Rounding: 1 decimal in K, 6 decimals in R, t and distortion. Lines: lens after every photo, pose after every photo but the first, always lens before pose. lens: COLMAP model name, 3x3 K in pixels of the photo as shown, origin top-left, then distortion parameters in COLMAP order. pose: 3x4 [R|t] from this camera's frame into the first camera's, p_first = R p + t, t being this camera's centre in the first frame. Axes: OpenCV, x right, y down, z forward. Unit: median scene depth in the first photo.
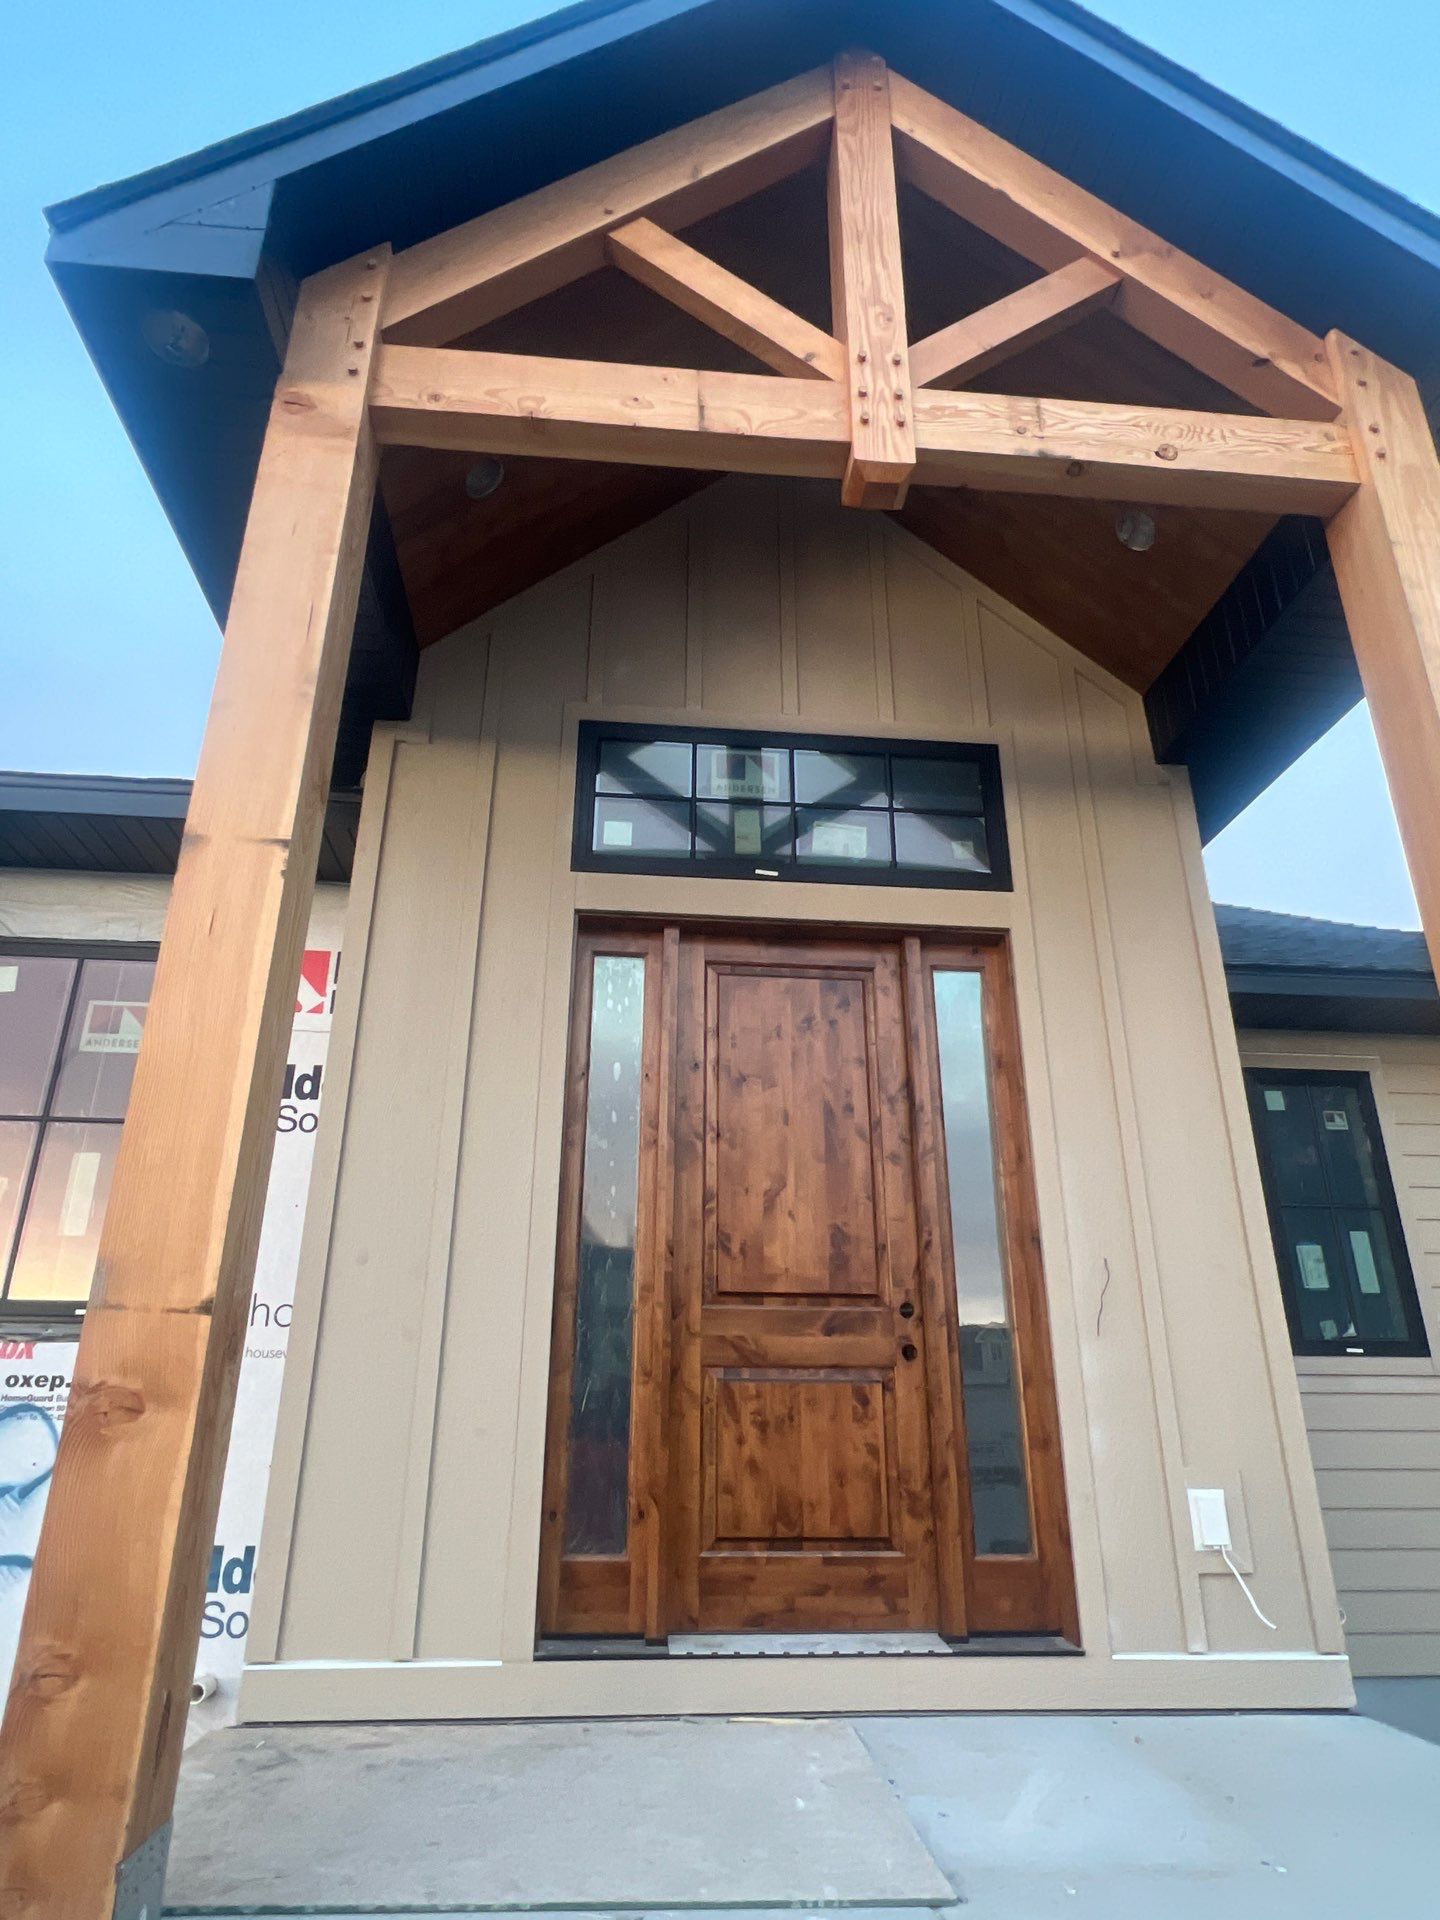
lens RADIAL K [[1136.0, 0, 720.0], [0, 1136.0, 960.0], [0, 0, 1]] dist [-0.003797, -0.001355]
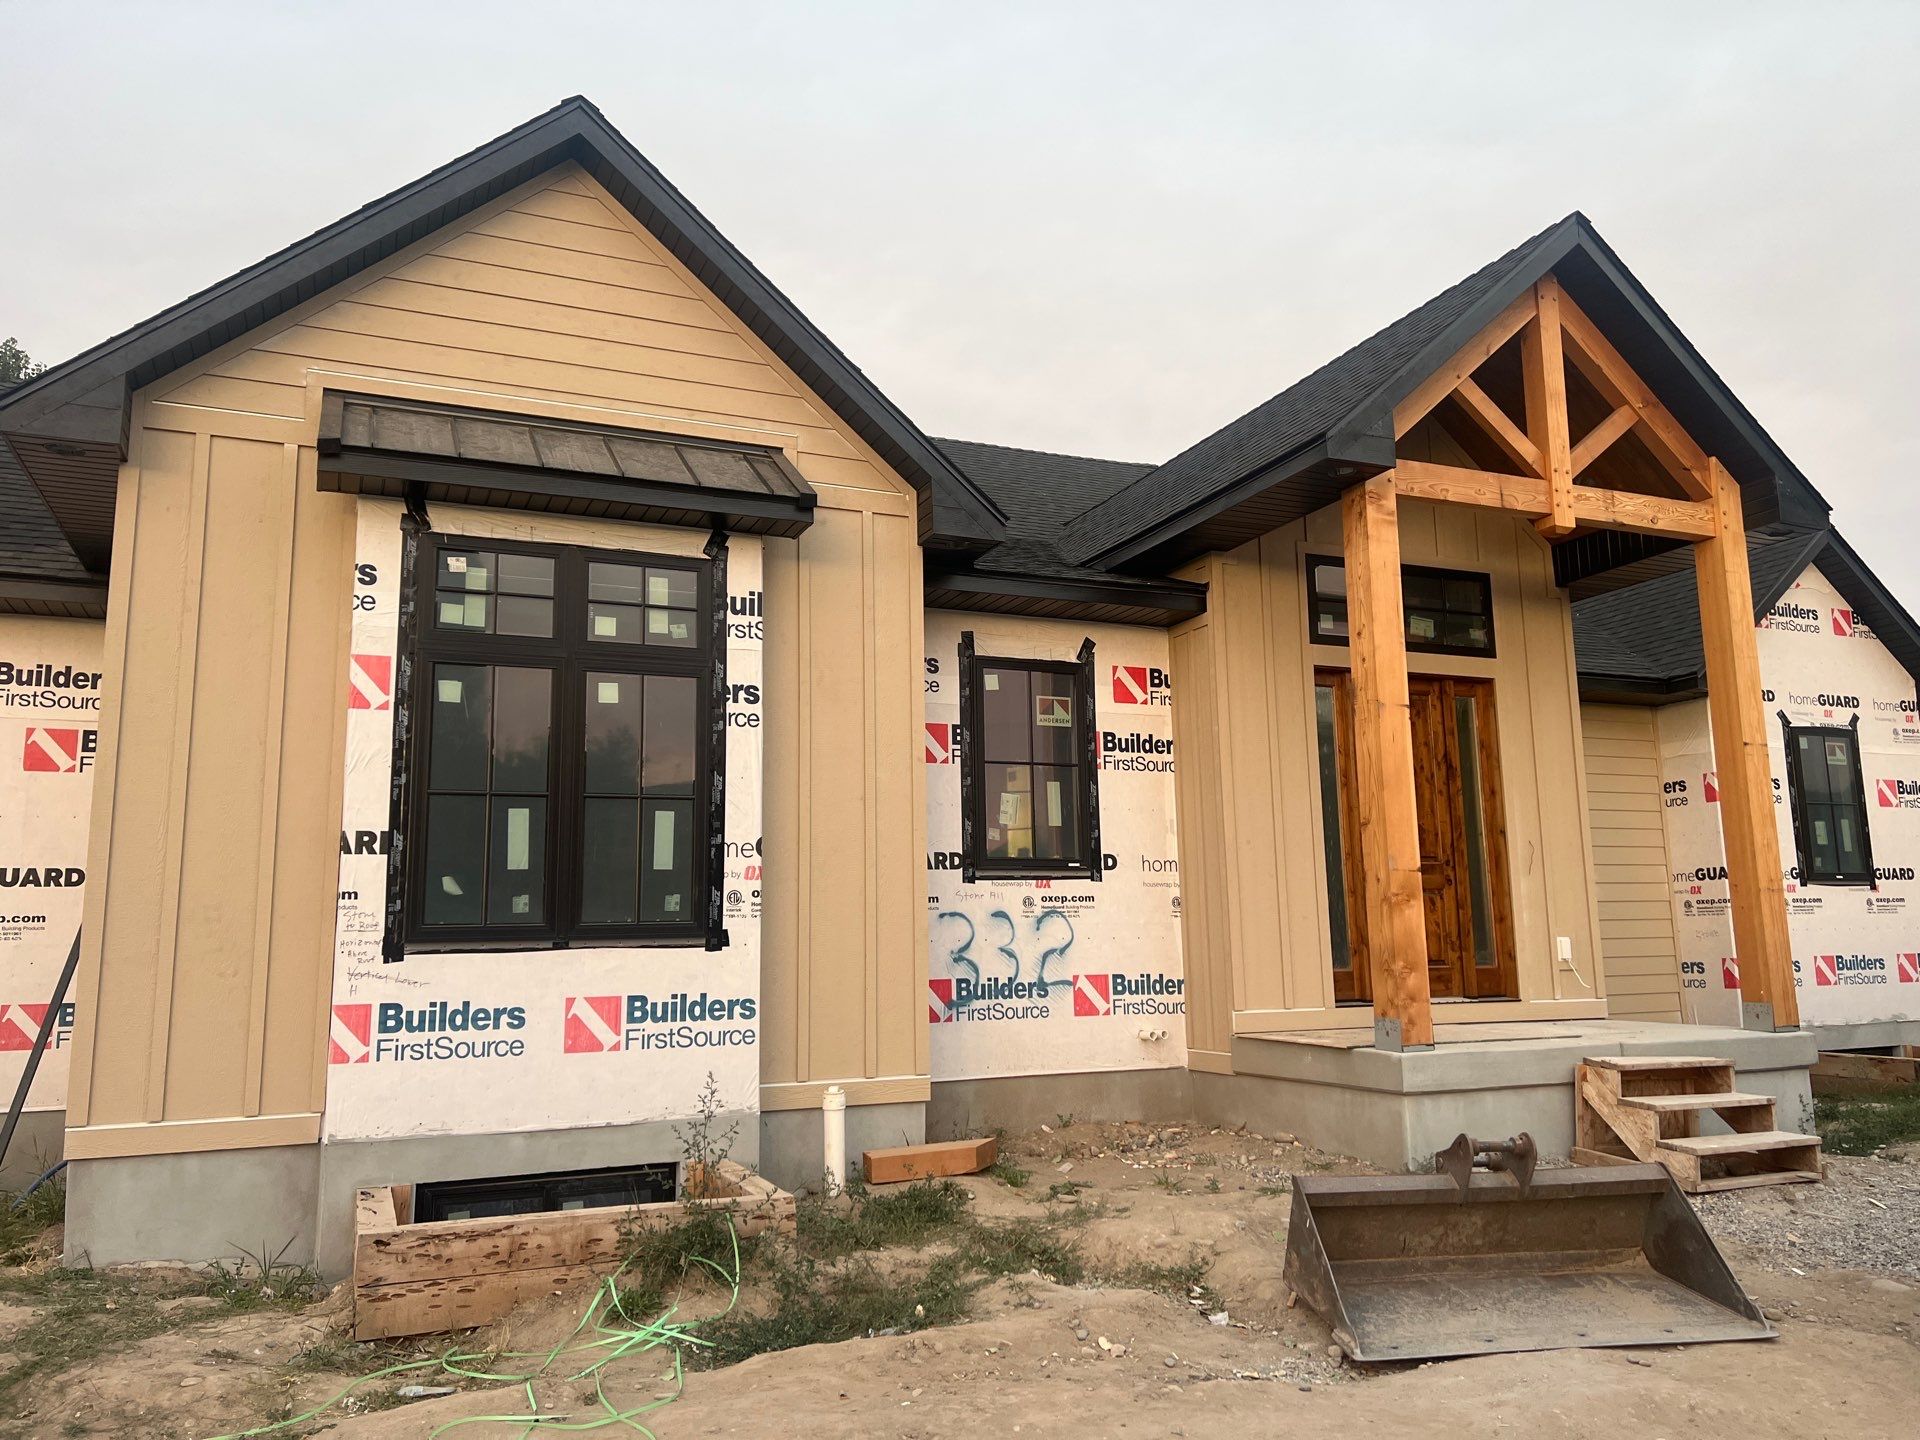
lens RADIAL K [[1432.2, 0, 960.0], [0, 1432.2, 720.0], [0, 0, 1]] dist [0.076907, -0.179982]
pose [[0.952447, 0.025460, 0.303640, -1.722843], [-0.092150, 0.973908, 0.207393, -0.484693], [-0.290437, -0.225511, 0.929942, -1.342816]]
